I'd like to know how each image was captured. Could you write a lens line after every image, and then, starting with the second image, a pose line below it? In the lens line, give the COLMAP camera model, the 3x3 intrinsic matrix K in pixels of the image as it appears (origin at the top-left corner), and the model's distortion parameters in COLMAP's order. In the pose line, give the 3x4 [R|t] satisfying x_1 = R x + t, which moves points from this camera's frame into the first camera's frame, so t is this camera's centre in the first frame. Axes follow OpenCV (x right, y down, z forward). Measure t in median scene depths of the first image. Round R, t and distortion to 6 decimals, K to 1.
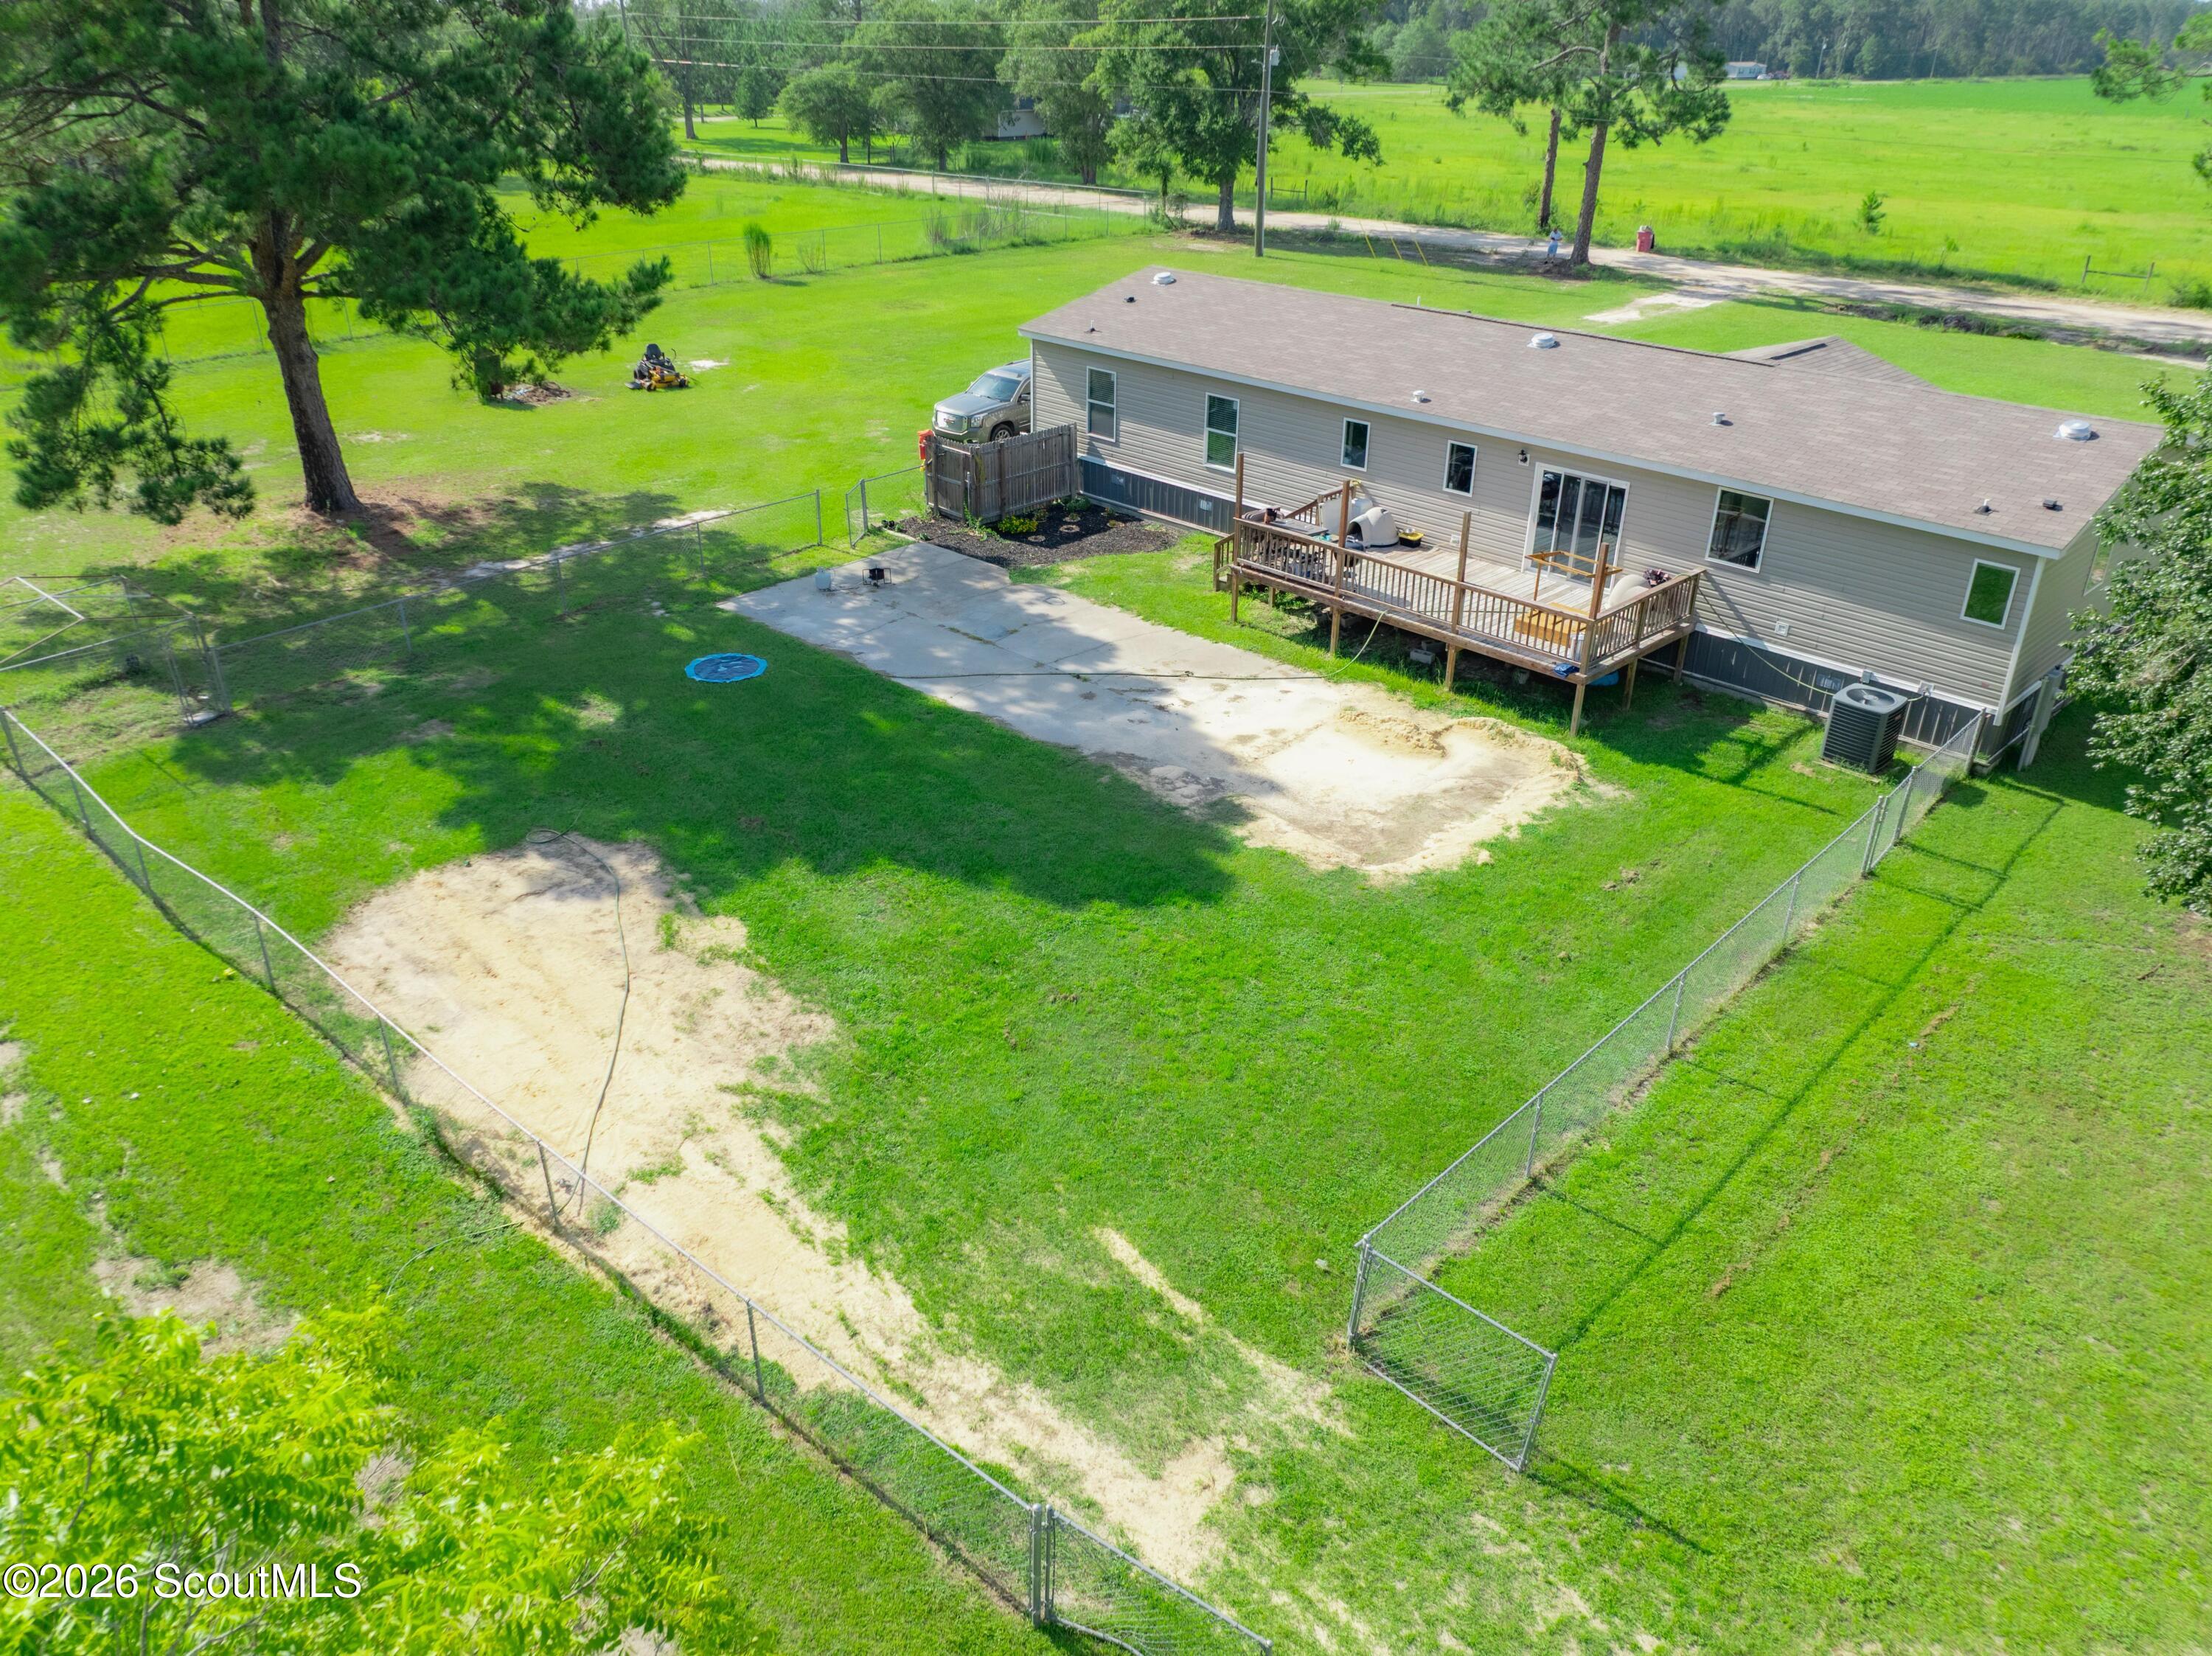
lens RADIAL K [[1562.9, 0, 1102.6], [0, 1562.9, 833.3], [0, 0, 1]] dist [-0.043456, 0.014009]
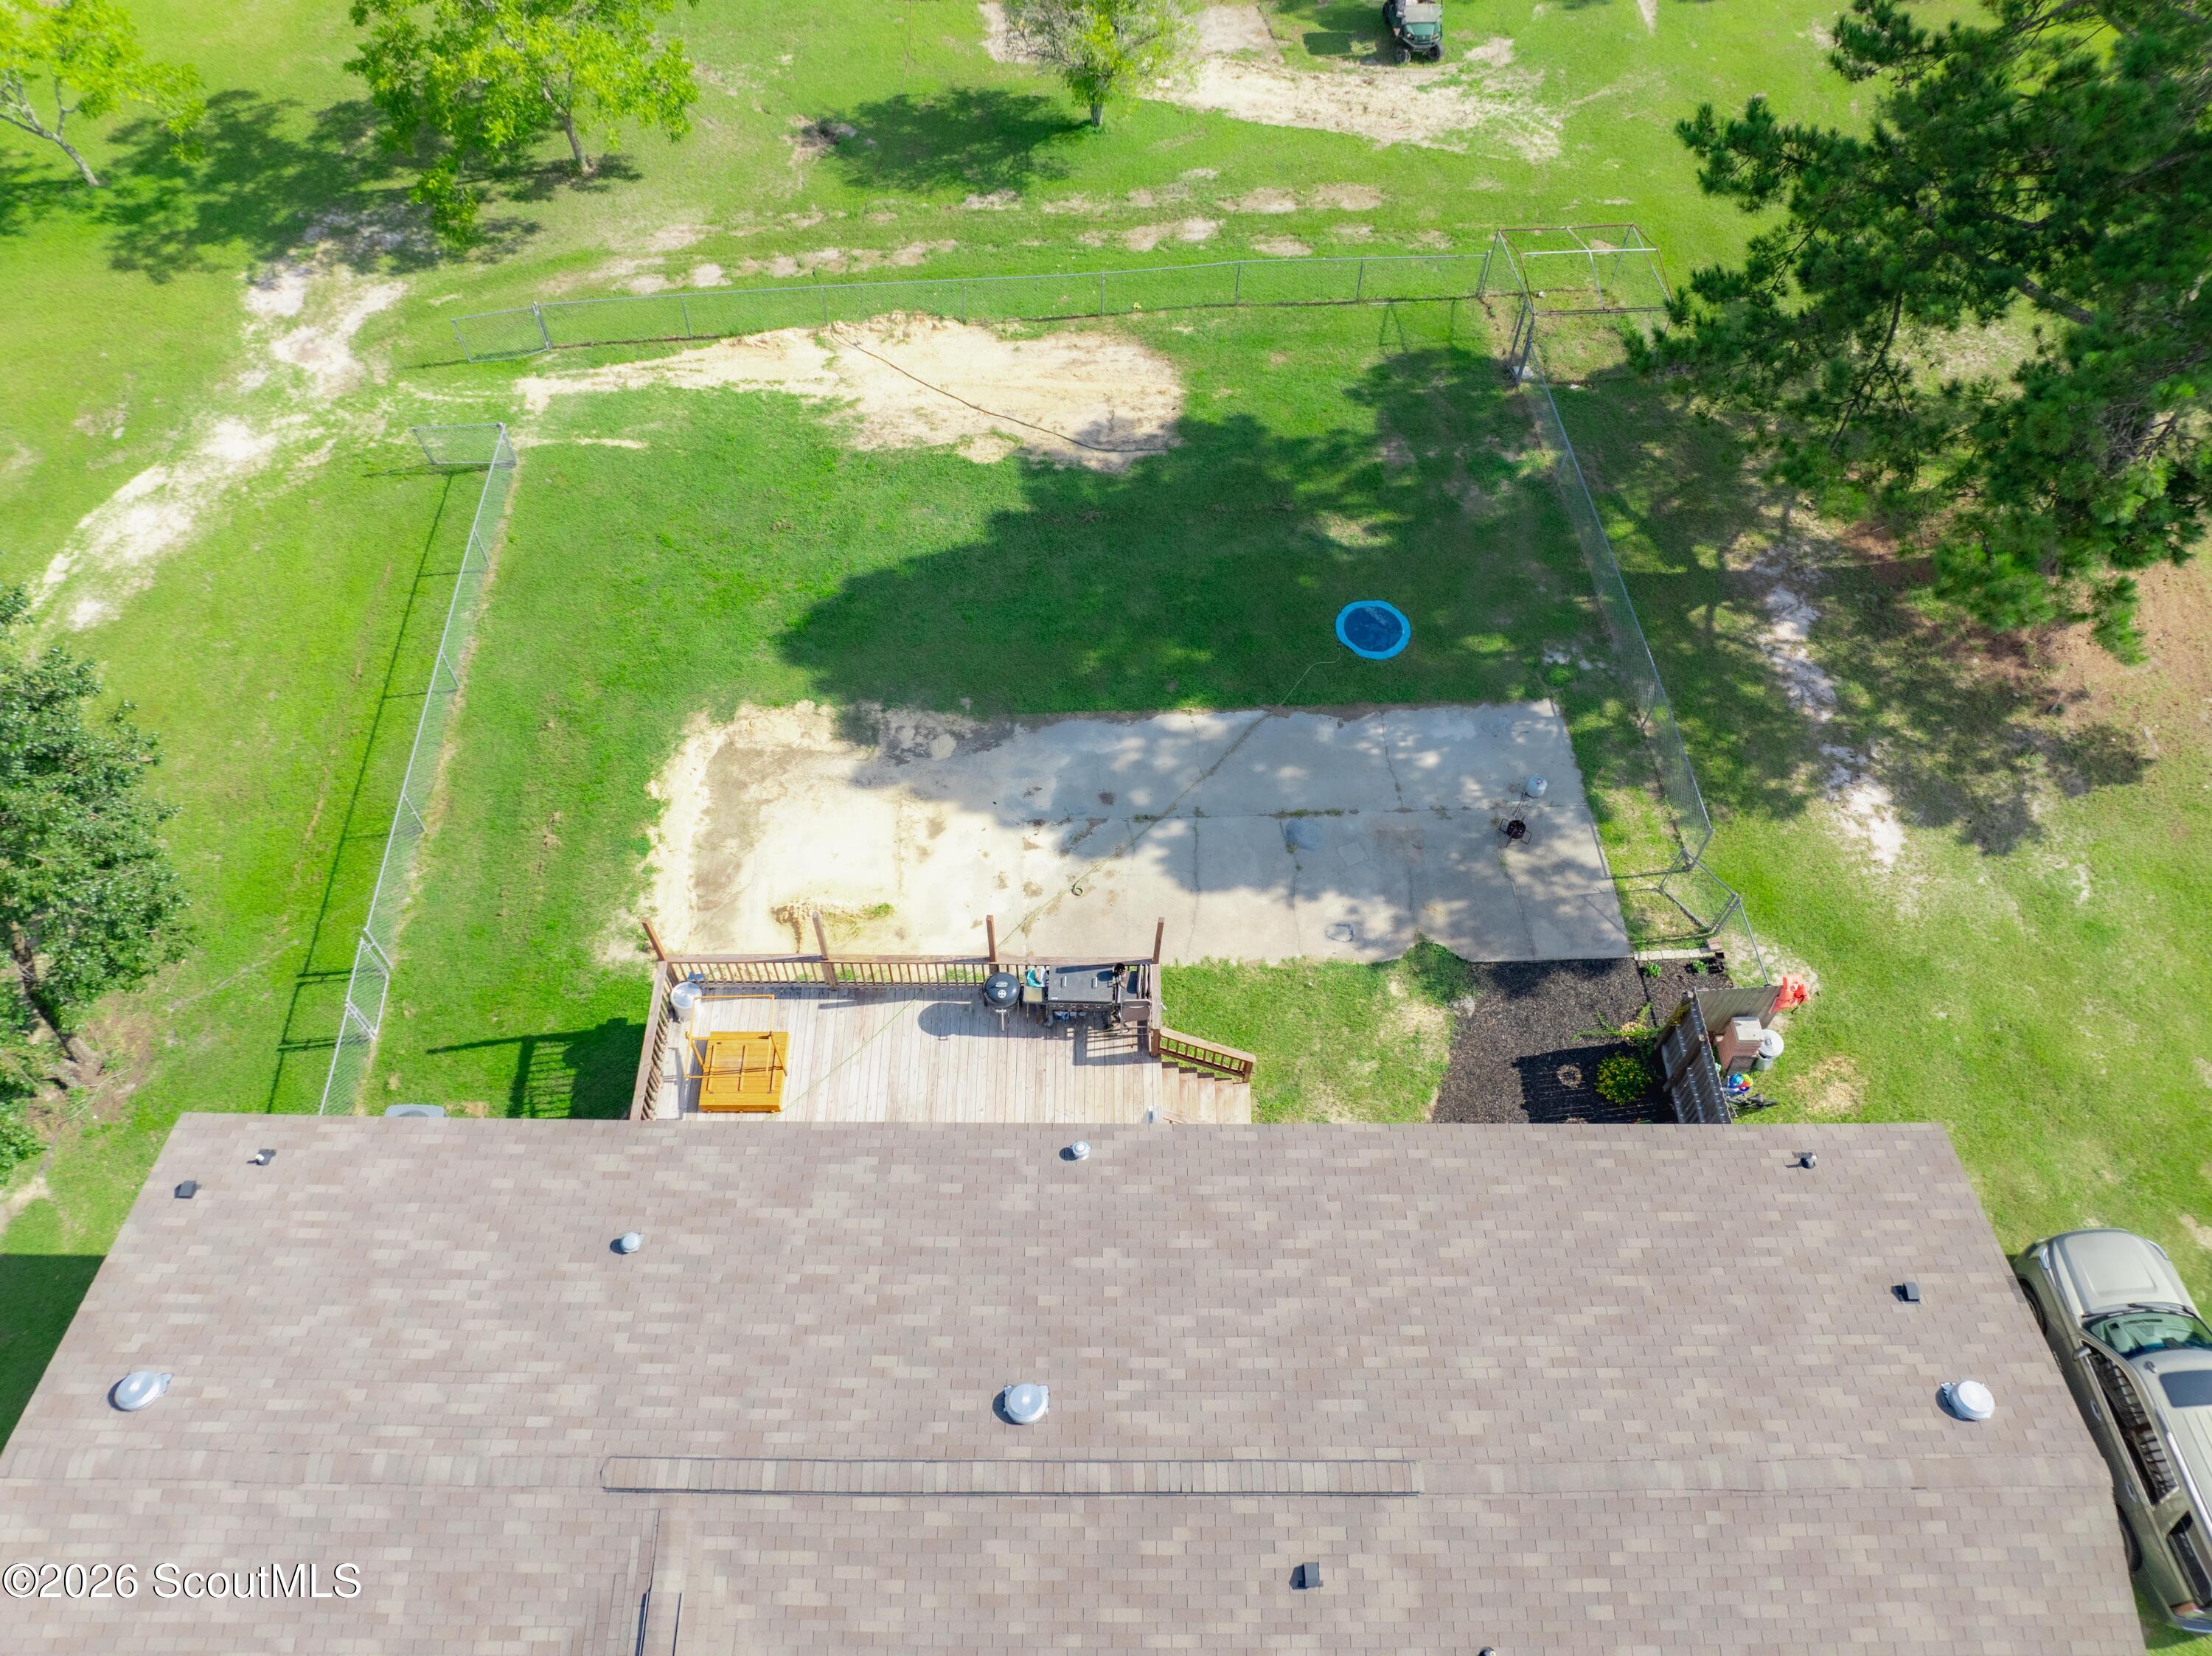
lens RADIAL K [[1562.9, 0, 1111.4], [0, 1562.9, 835.2], [0, 0, 1]] dist [-0.043456, 0.014009]
pose [[-0.691392, 0.586483, -0.421917, 0.399371], [-0.352475, 0.235956, 0.905586, -0.925324], [0.630665, 0.774831, 0.043582, 0.885127]]
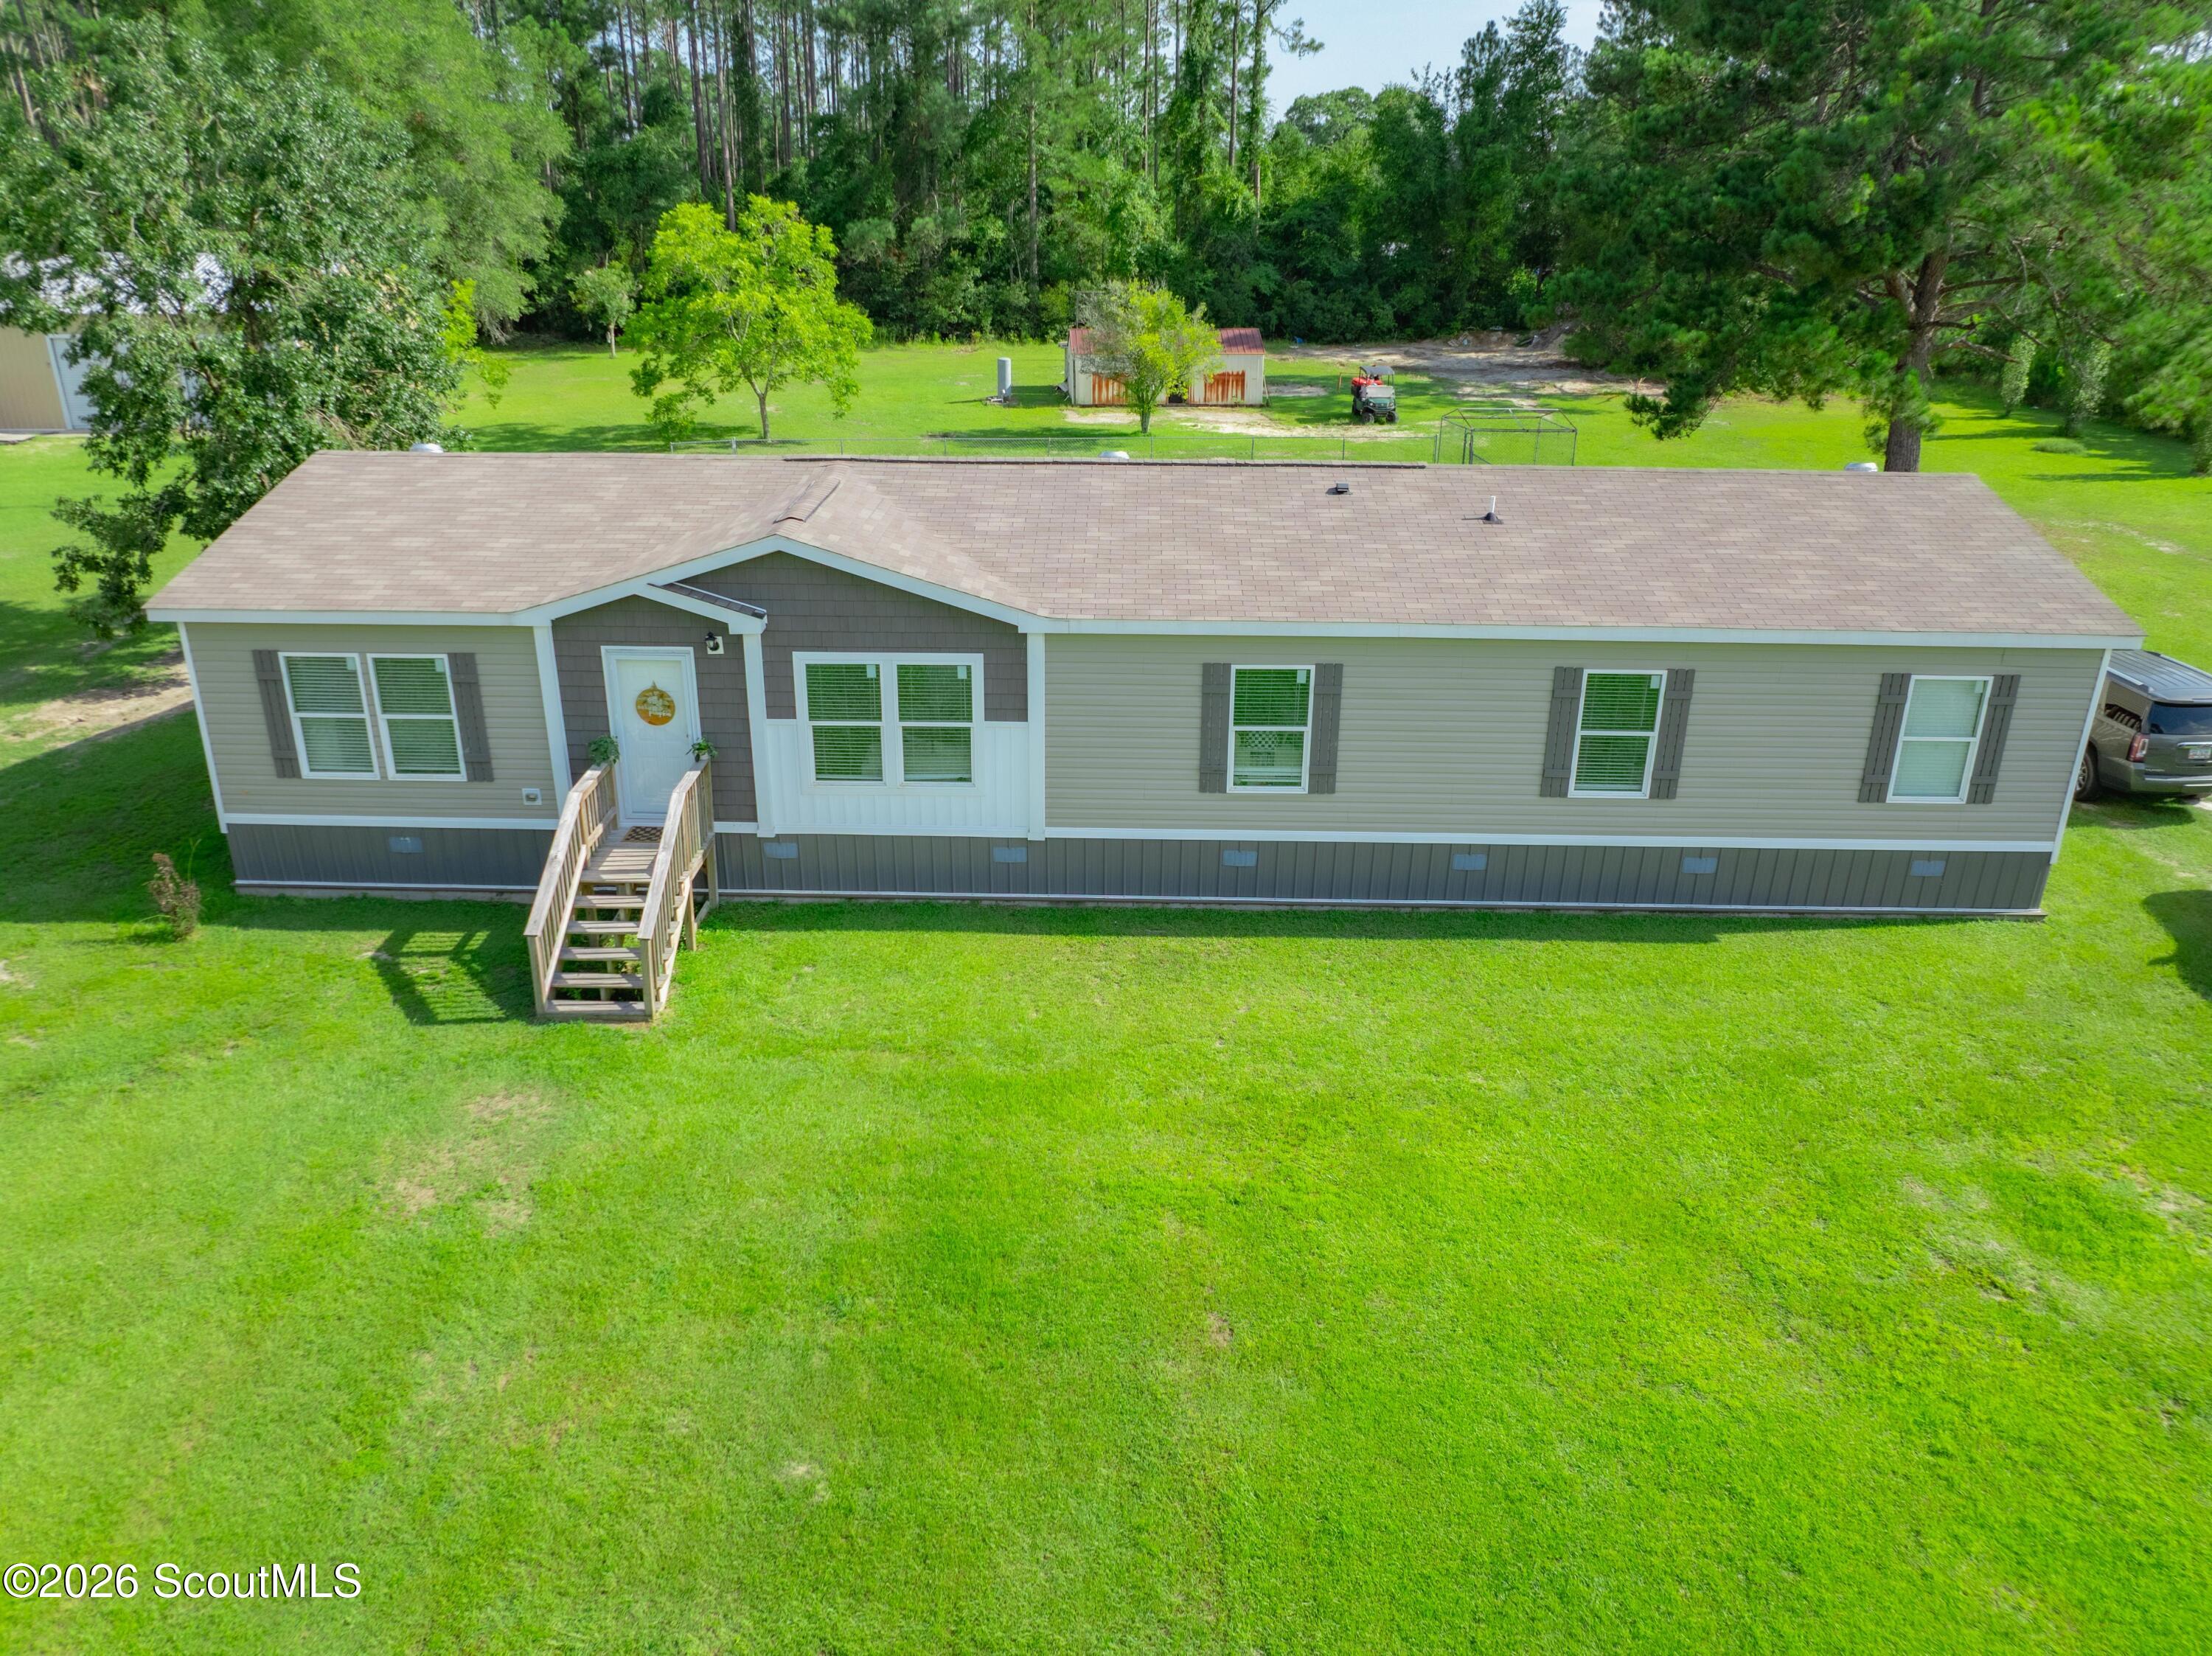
lens RADIAL K [[1562.9, 0, 1105.8], [0, 1562.9, 827.3], [0, 0, 1]] dist [-0.043456, 0.014009]
pose [[-0.704603, 0.261147, -0.659801, 0.846788], [-0.344647, 0.686840, 0.639898, -0.693321], [0.620285, 0.678272, -0.393946, 1.466664]]
